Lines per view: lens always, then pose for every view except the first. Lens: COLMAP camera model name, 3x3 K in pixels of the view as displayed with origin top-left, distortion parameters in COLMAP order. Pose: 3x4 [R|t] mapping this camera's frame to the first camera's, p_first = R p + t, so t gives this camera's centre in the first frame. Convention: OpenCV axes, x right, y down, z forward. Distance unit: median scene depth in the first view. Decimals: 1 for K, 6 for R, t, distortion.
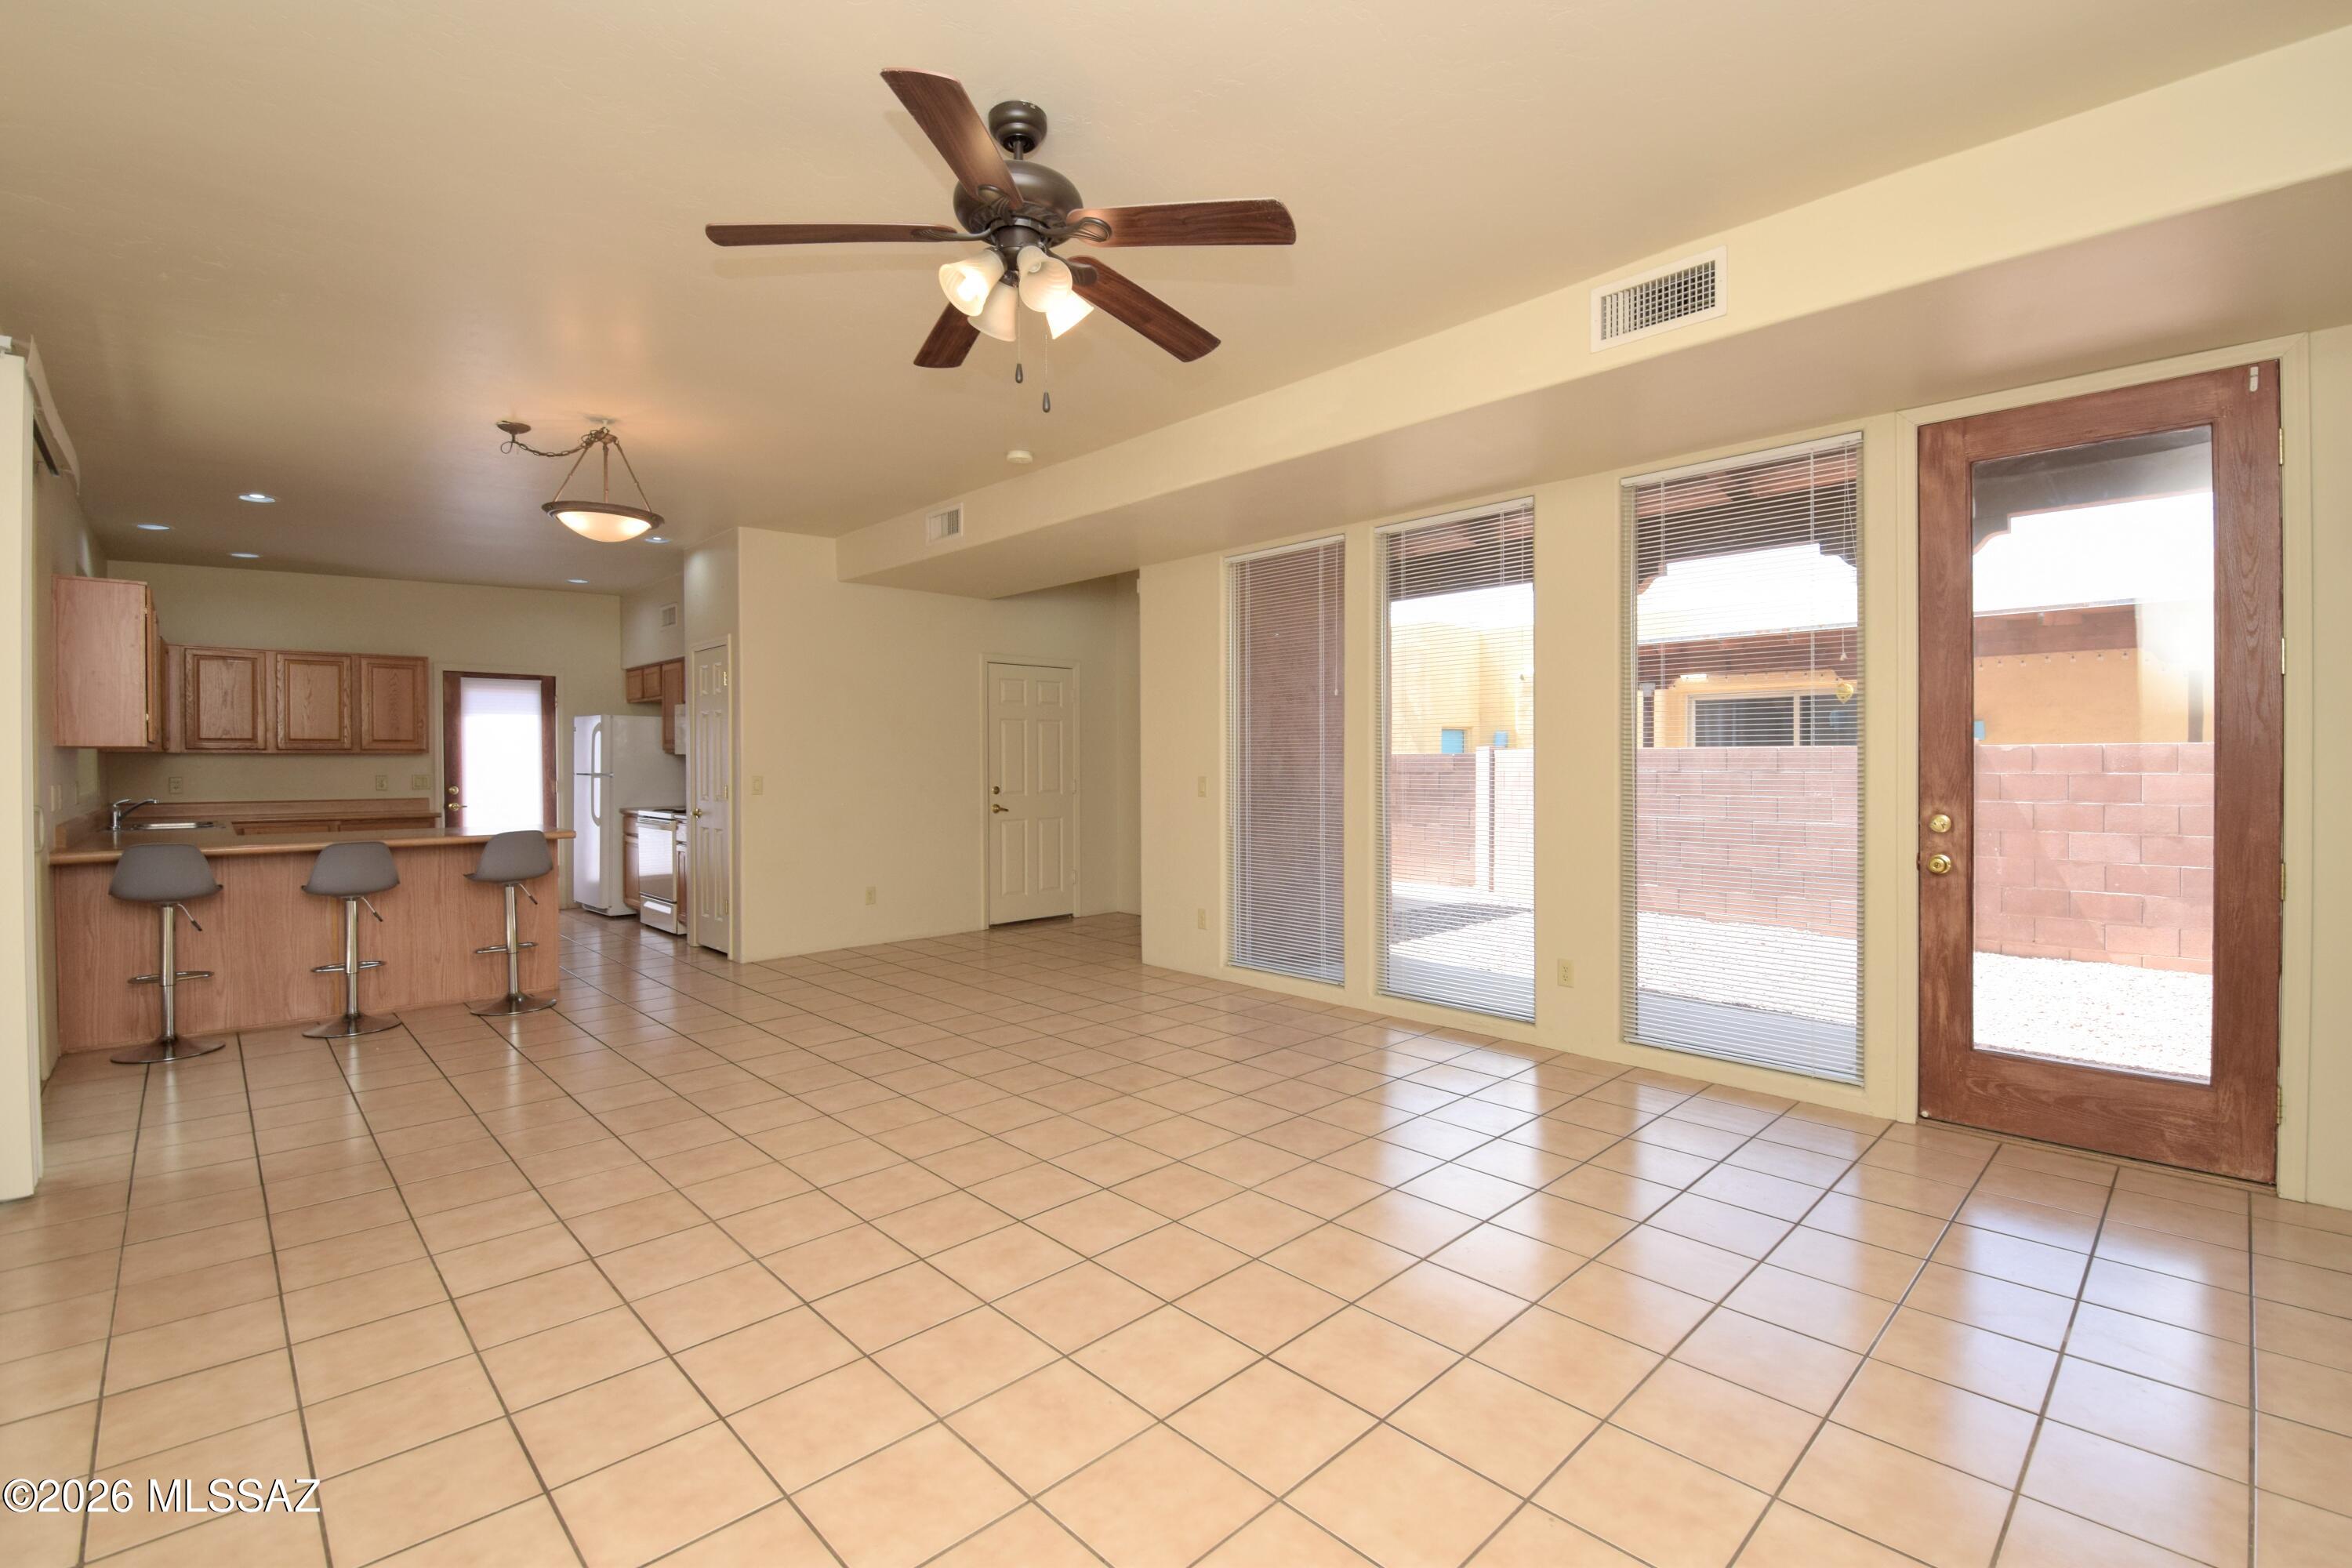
lens RADIAL K [[1030.4, 0, 1186.2], [0, 1030.4, 771.1], [0, 0, 1]] dist [-0.005967, -0.009252]
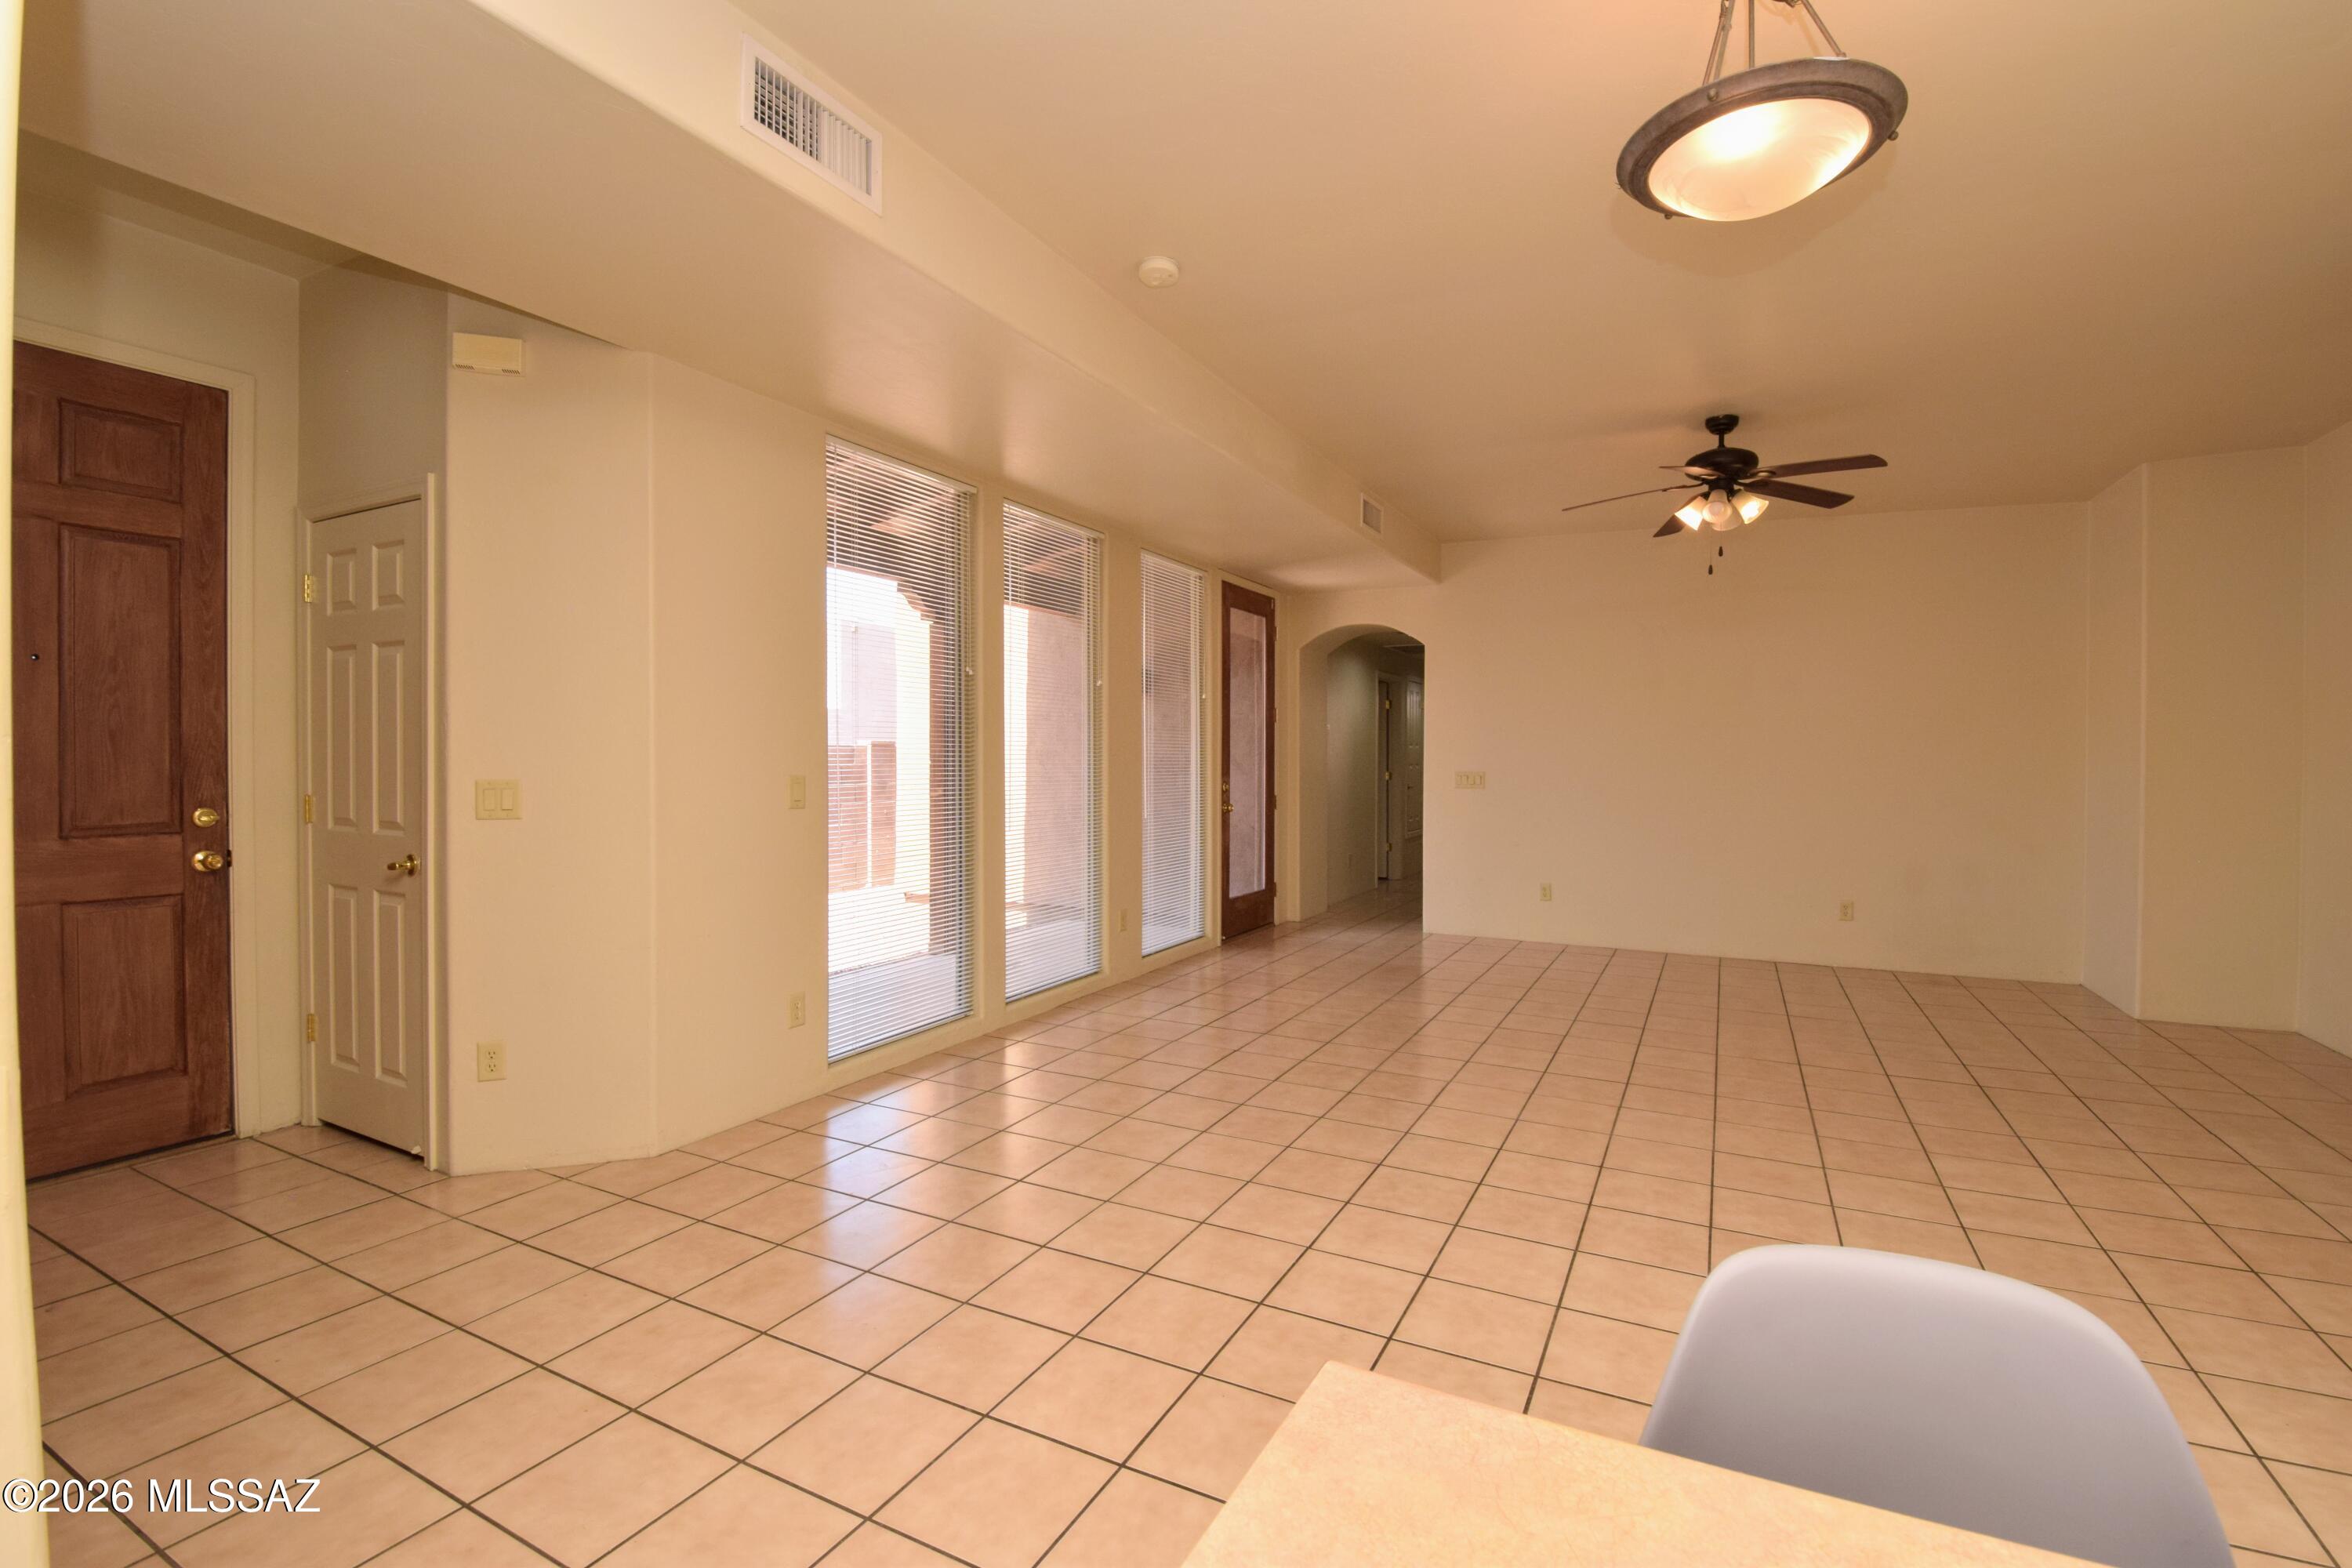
lens RADIAL K [[1030.4, 0, 1202.2], [0, 1030.4, 773.2], [0, 0, 1]] dist [-0.005967, -0.009252]
pose [[-0.326965, -0.011071, 0.944972, -0.537704], [0.009329, 0.999845, 0.014942, -0.002698], [-0.944990, 0.013701, -0.326811, 0.820250]]
